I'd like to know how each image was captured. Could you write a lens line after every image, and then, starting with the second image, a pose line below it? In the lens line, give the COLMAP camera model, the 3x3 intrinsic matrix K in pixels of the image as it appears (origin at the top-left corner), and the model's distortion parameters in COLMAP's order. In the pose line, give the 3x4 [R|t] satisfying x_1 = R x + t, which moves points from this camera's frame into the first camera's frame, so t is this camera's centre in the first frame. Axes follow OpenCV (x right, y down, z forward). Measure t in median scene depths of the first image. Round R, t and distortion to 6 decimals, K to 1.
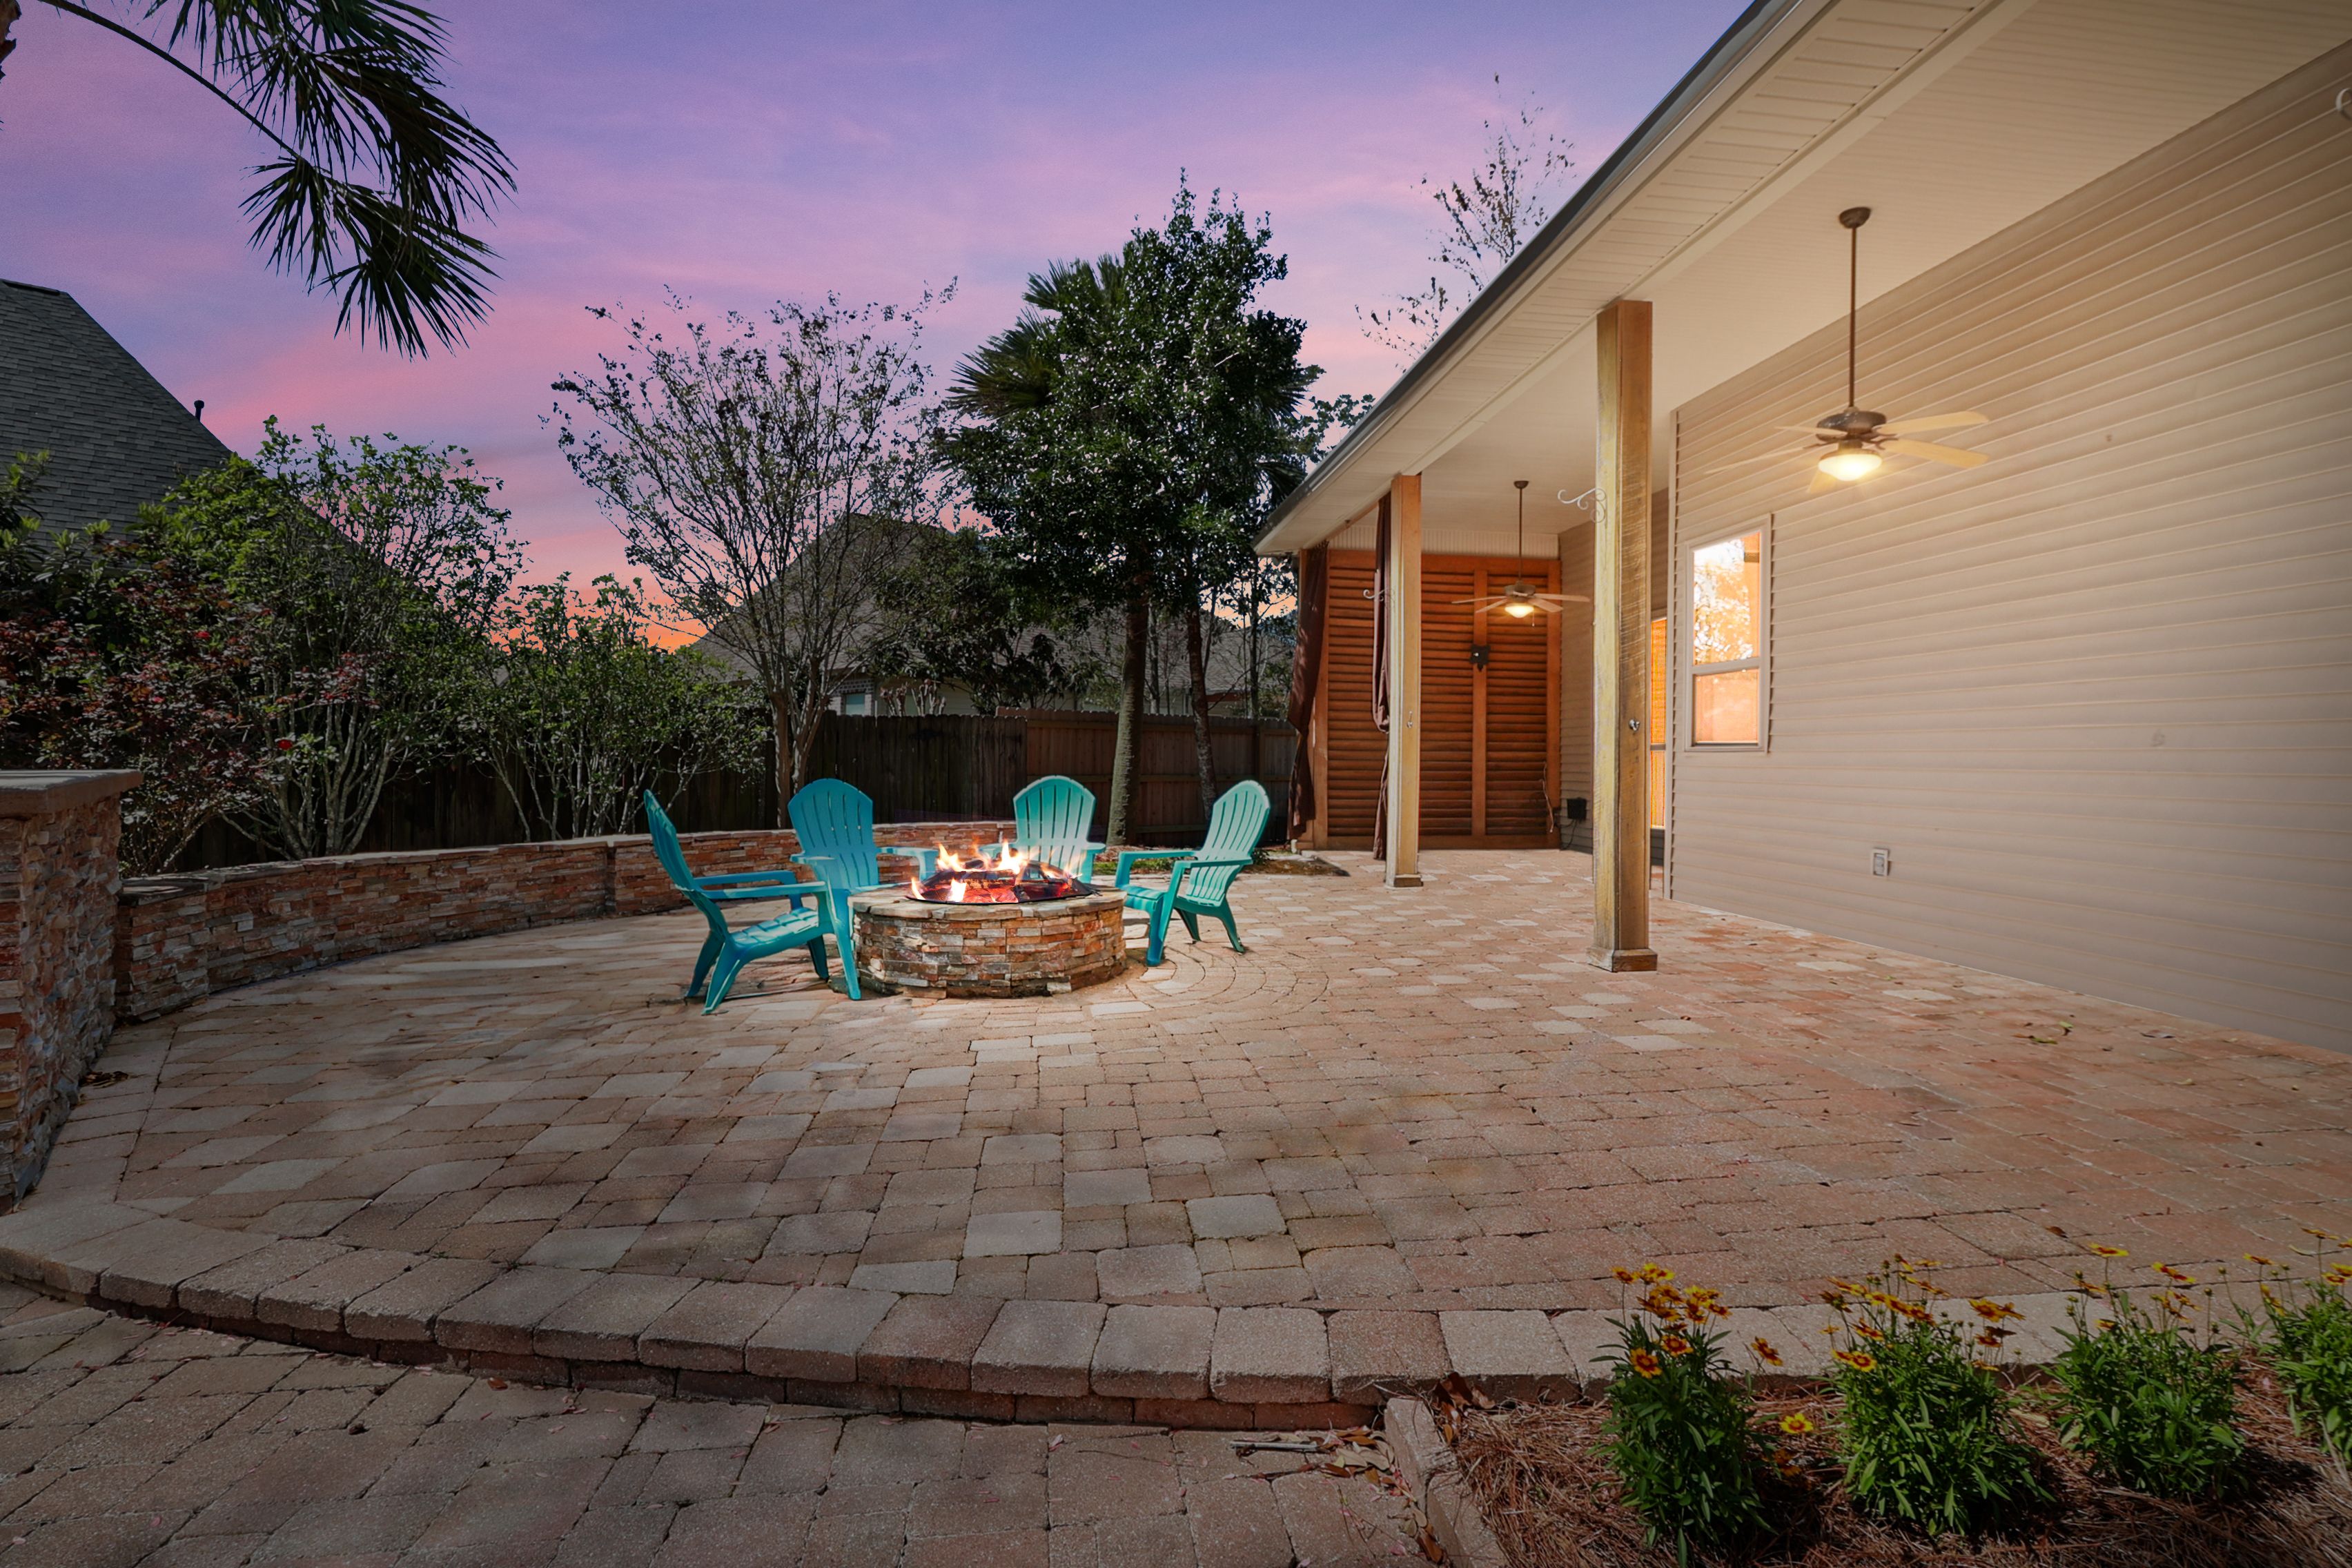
lens RADIAL K [[1128.9, 0, 1202.0], [0, 1128.9, 755.8], [0, 0, 1]] dist [0.015584, 0.000541]
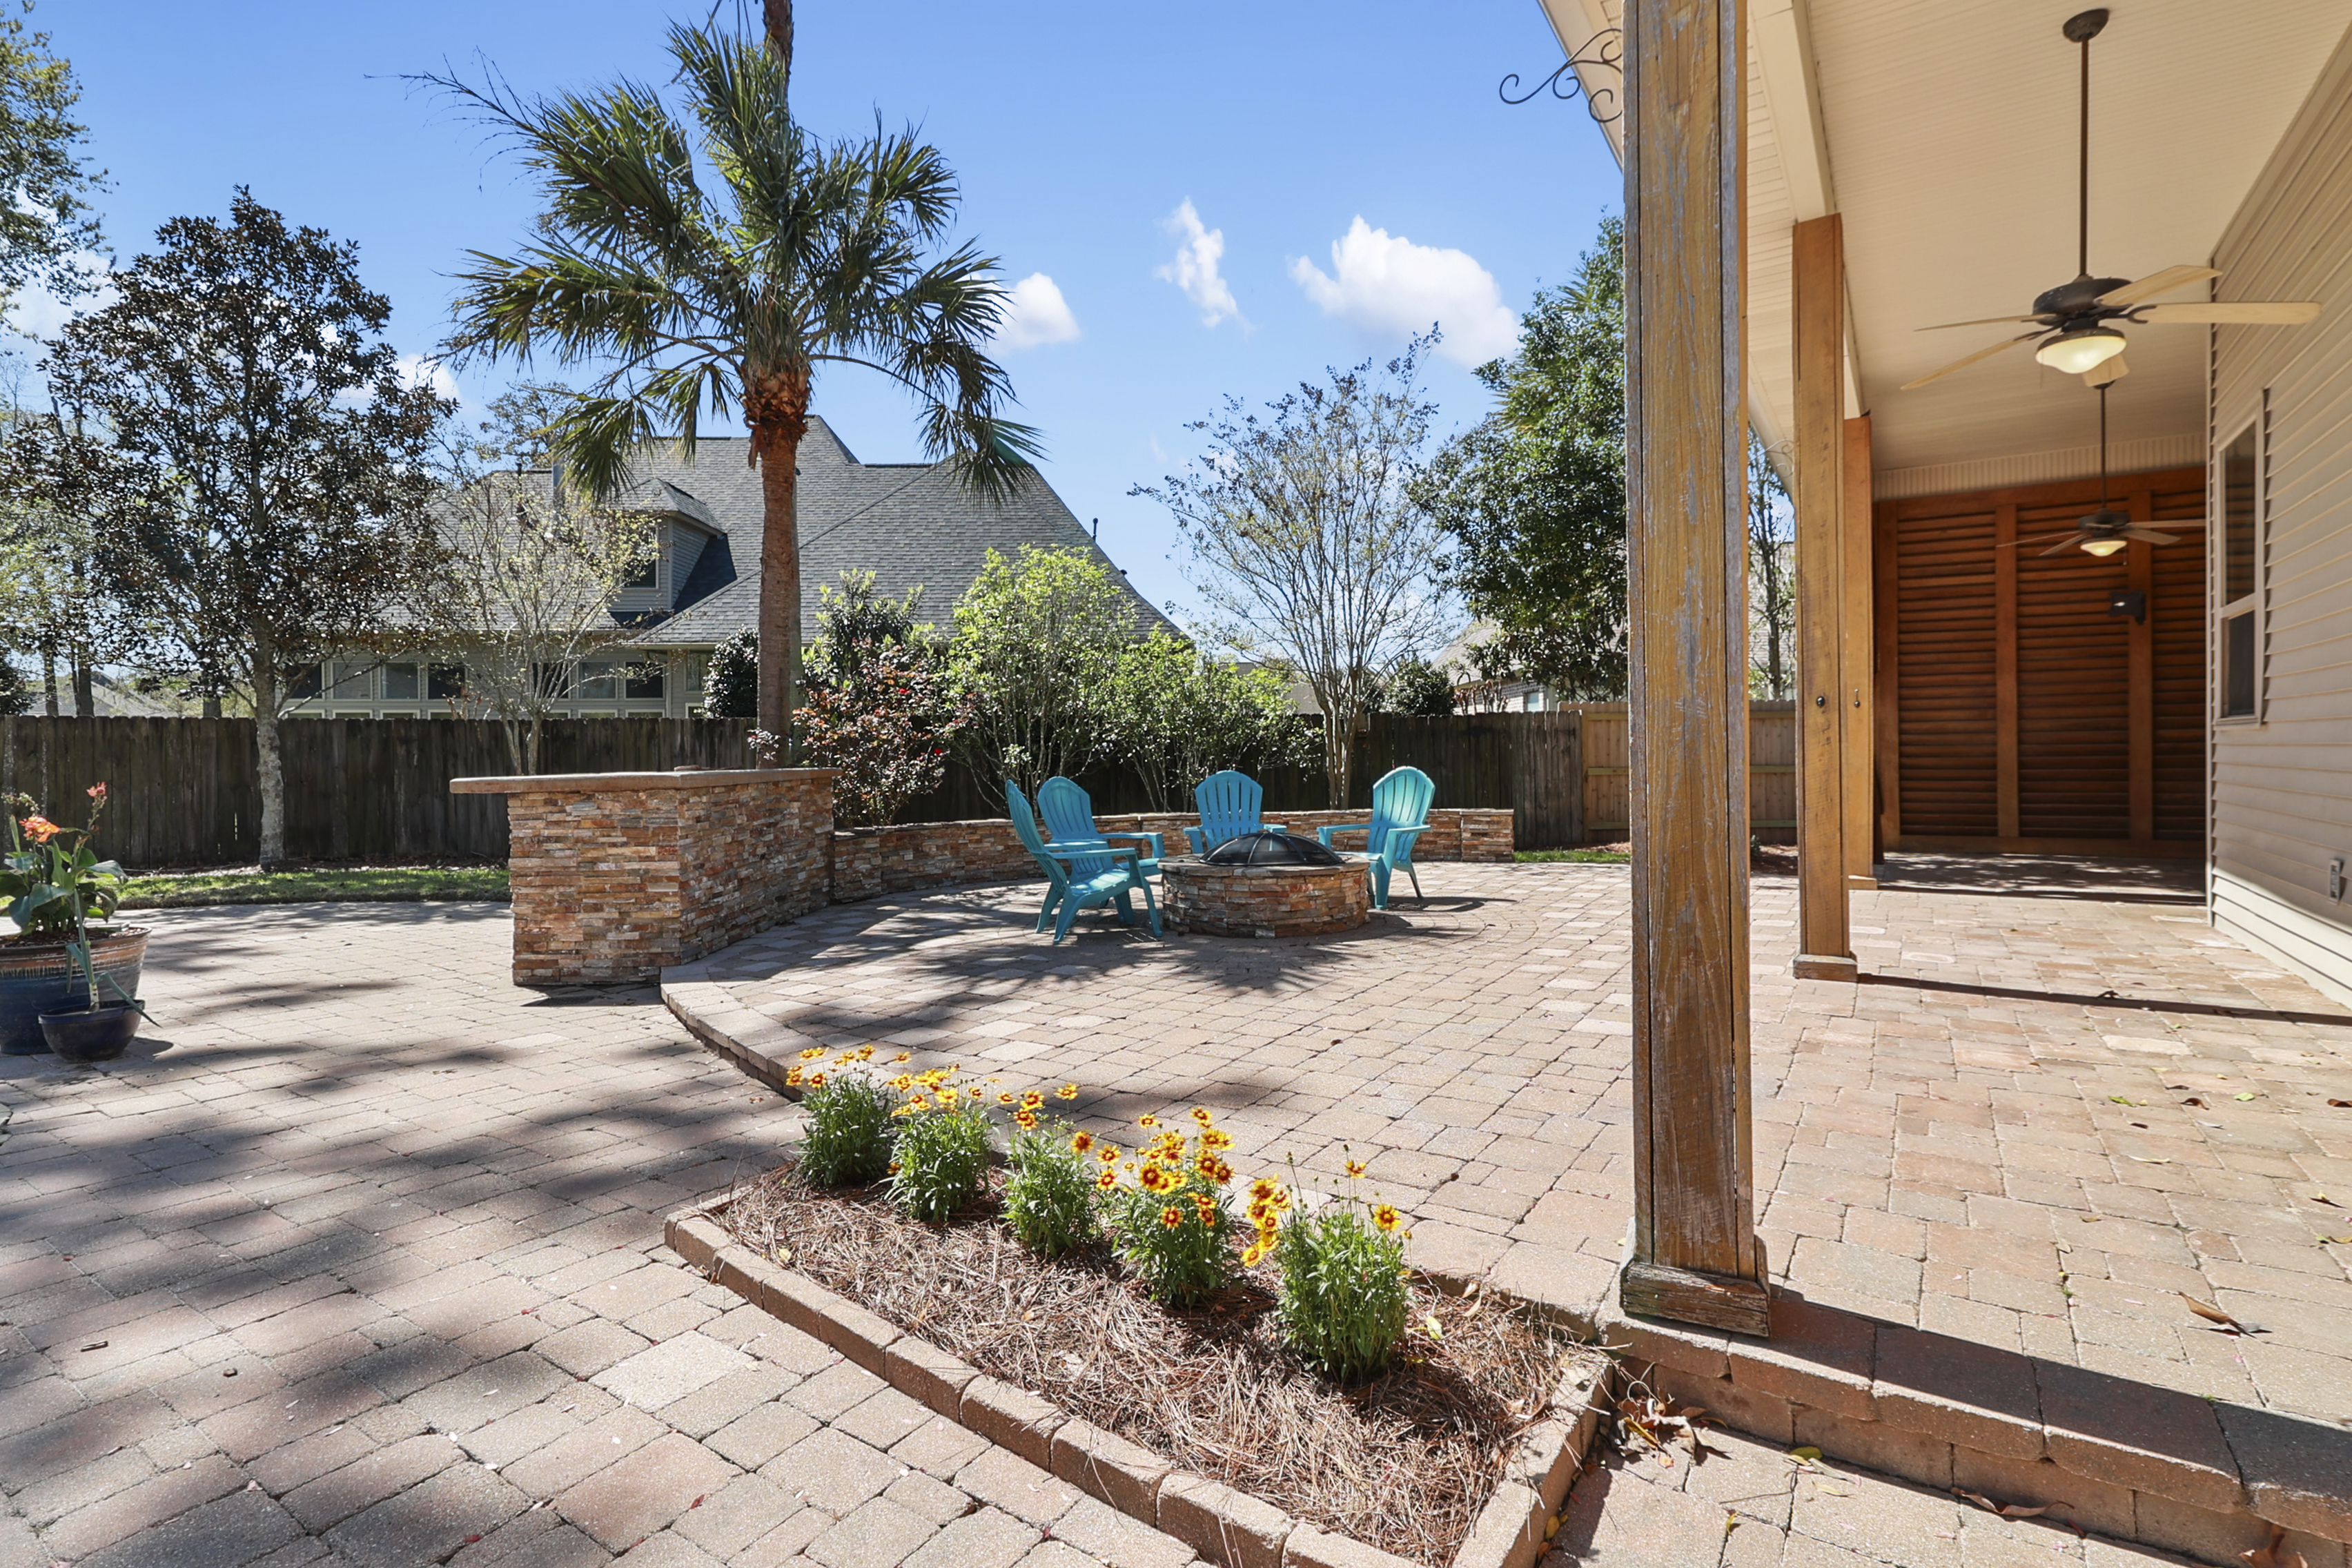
lens RADIAL K [[1105.9, 0, 1187.6], [0, 1105.9, 756.3], [0, 0, 1]] dist [0.016966, -0.007094]
pose [[0.749464, -0.016919, -0.661829, 0.391068], [0.019298, 0.999807, -0.003706, 0.006649], [0.661764, -0.009994, 0.749646, 0.014726]]
